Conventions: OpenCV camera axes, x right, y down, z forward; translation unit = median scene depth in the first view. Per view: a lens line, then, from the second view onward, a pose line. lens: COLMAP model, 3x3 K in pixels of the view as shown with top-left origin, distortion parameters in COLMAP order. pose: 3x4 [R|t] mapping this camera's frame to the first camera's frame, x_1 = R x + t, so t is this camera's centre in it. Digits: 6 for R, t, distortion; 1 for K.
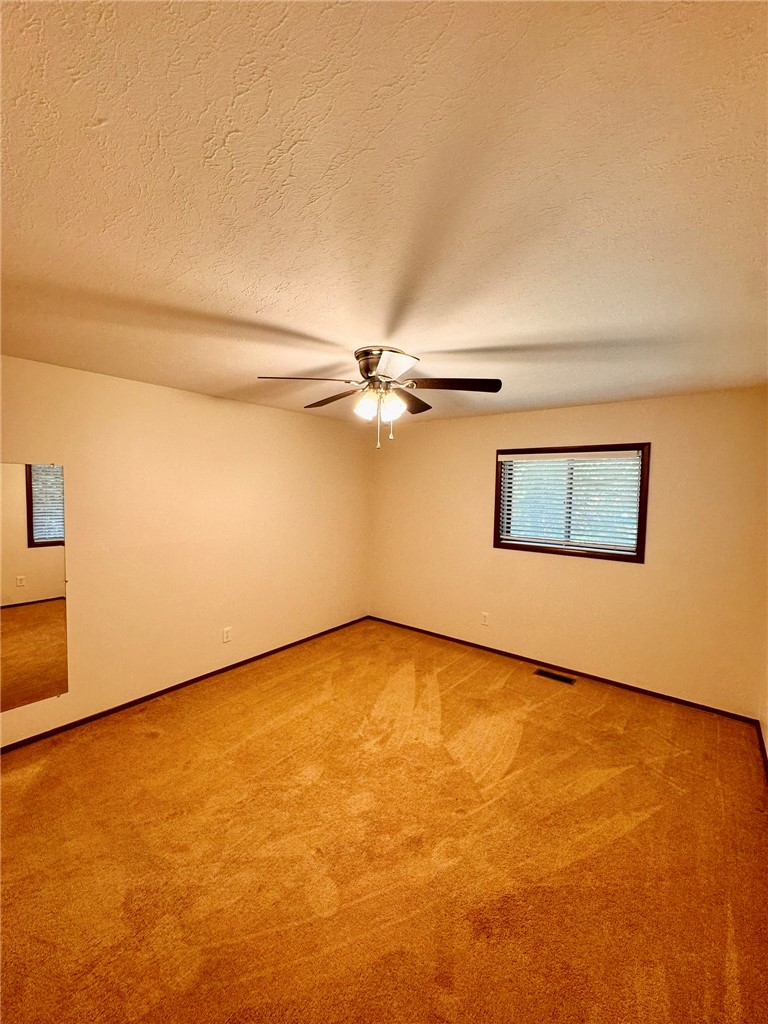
lens RADIAL K [[405.3, 0, 383.9], [0, 405.3, 520.1], [0, 0, 1]] dist [-0.000285, -0.000086]
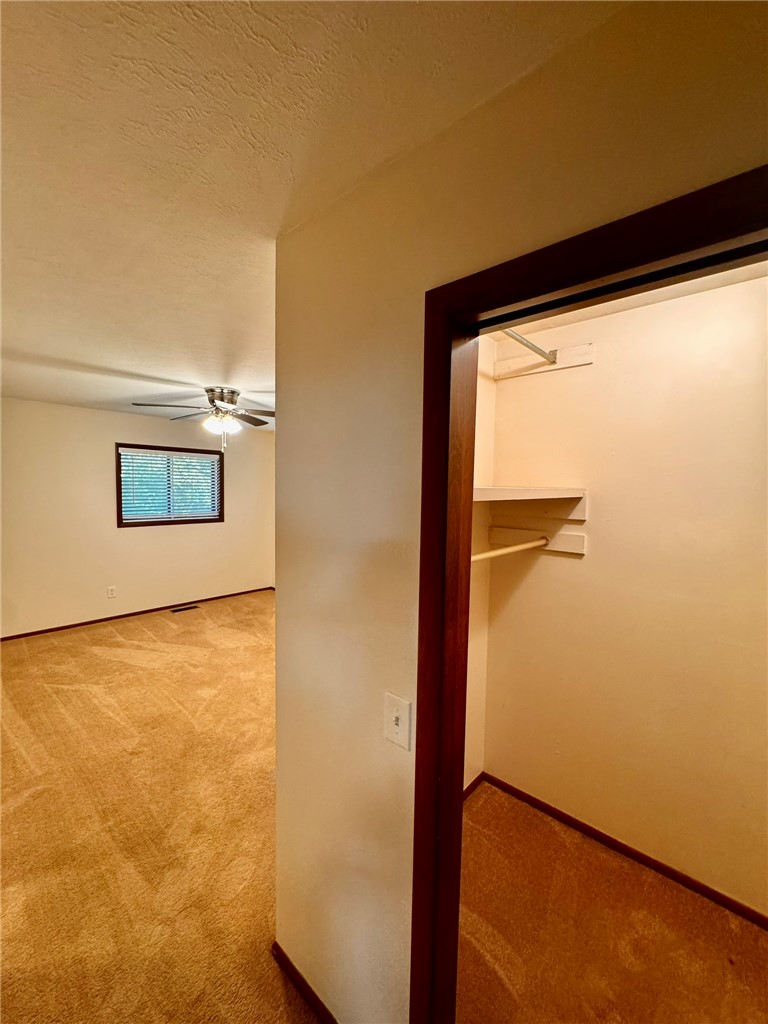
lens RADIAL K [[411.4, 0, 384.0], [0, 411.4, 512.0], [0, 0, 1]] dist [0.000194, -0.000289]
pose [[0.065254, -0.081033, 0.994573, -1.040901], [0.047378, 0.995825, 0.078026, -0.039087], [-0.996743, 0.042030, 0.068821, 0.200691]]
